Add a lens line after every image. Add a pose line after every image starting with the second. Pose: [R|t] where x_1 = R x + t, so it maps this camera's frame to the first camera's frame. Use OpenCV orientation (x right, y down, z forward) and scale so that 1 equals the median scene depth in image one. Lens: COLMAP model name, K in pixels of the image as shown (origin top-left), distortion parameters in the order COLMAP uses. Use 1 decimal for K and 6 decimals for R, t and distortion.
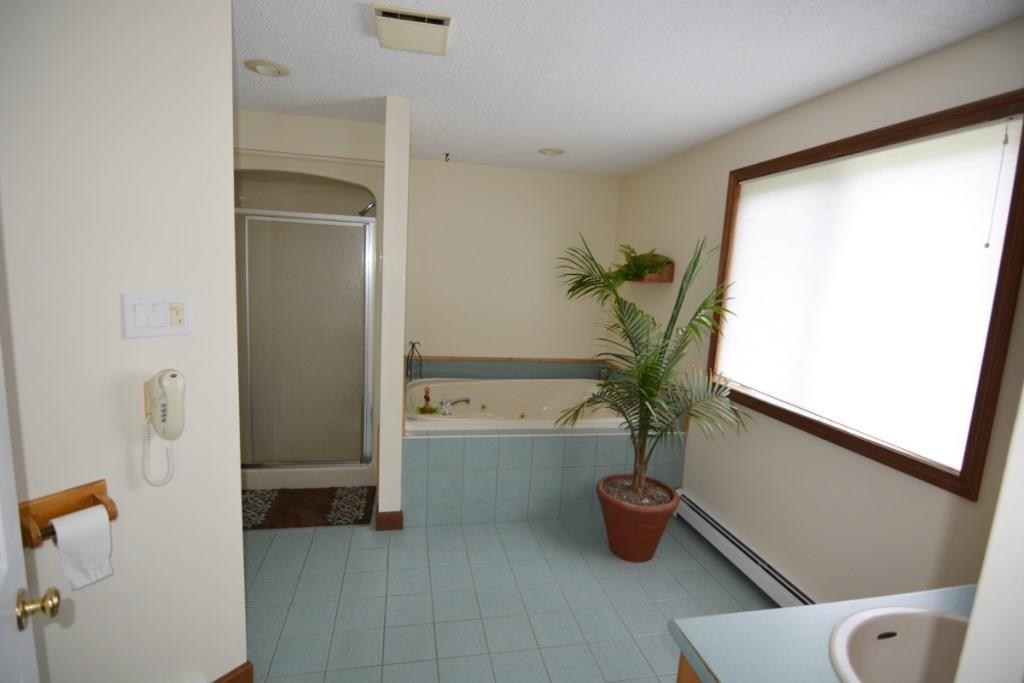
lens RADIAL K [[489.9, 0, 514.3], [0, 489.9, 341.9], [0, 0, 1]] dist [-0.035774, -0.001550]
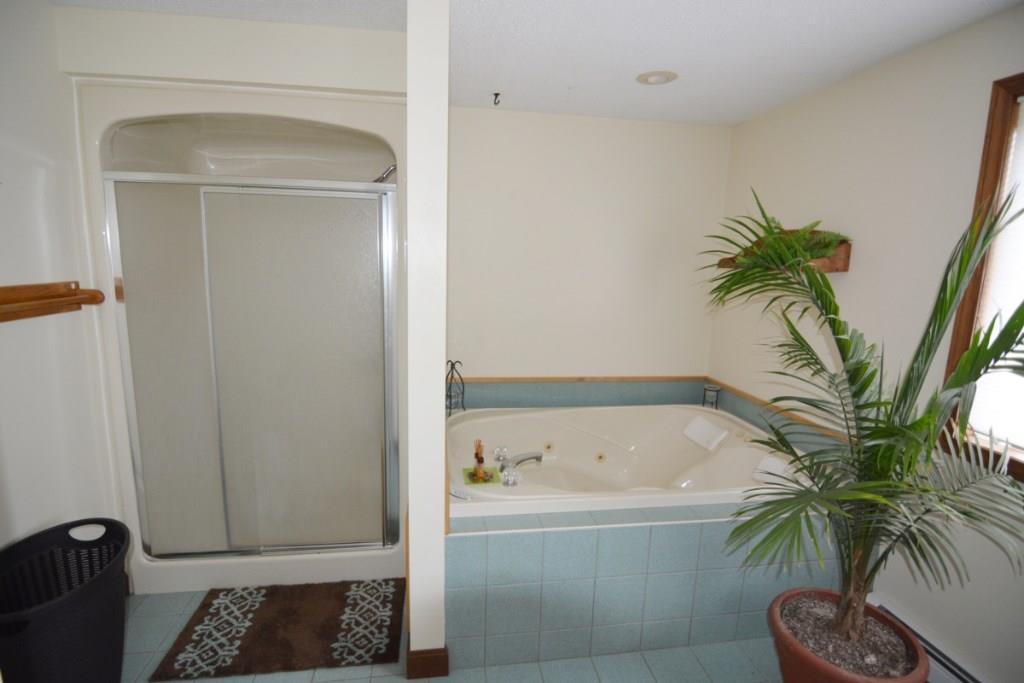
lens RADIAL K [[489.9, 0, 512.0], [0, 489.9, 342.7], [0, 0, 1]] dist [-0.035774, -0.001550]
pose [[0.997826, -0.015938, -0.063947, -0.090343], [0.017429, 0.999587, 0.022827, -0.053975], [0.063557, -0.023892, 0.997692, 0.352681]]
